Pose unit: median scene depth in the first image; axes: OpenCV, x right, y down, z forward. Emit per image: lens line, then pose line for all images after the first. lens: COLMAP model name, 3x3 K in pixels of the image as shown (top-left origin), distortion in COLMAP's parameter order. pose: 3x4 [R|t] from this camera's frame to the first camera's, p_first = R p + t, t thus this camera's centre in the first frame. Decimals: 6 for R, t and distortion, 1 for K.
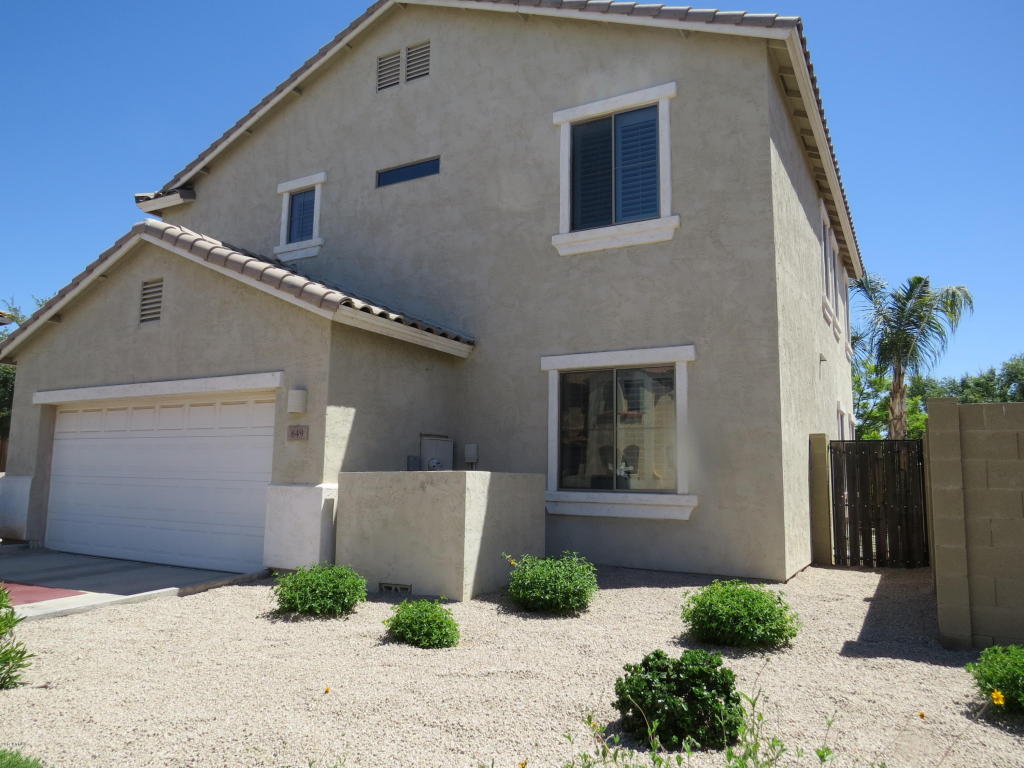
lens RADIAL K [[724.1, 0, 513.5], [0, 724.1, 378.4], [0, 0, 1]] dist [-0.031500, 0.013273]
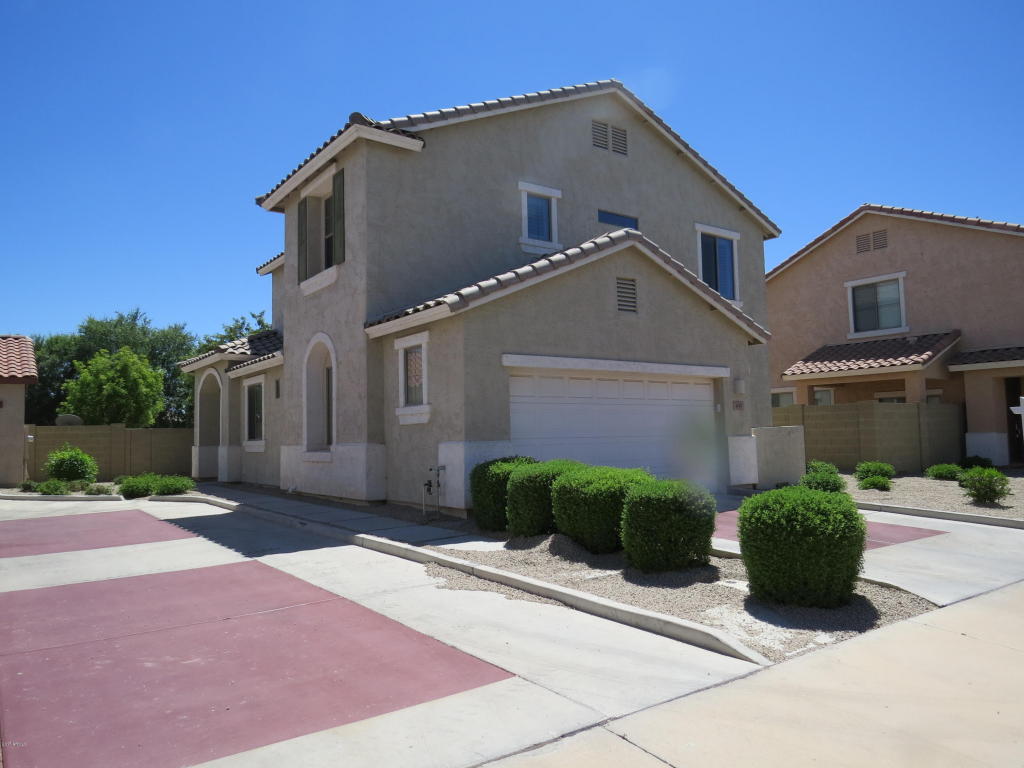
lens RADIAL K [[724.1, 0, 513.2], [0, 724.1, 386.1], [0, 0, 1]] dist [-0.031500, 0.013273]
pose [[0.423235, 0.042686, 0.905014, -1.682739], [-0.092723, 0.995685, -0.003600, 0.070238], [-0.901263, -0.082392, 0.425367, 0.622953]]
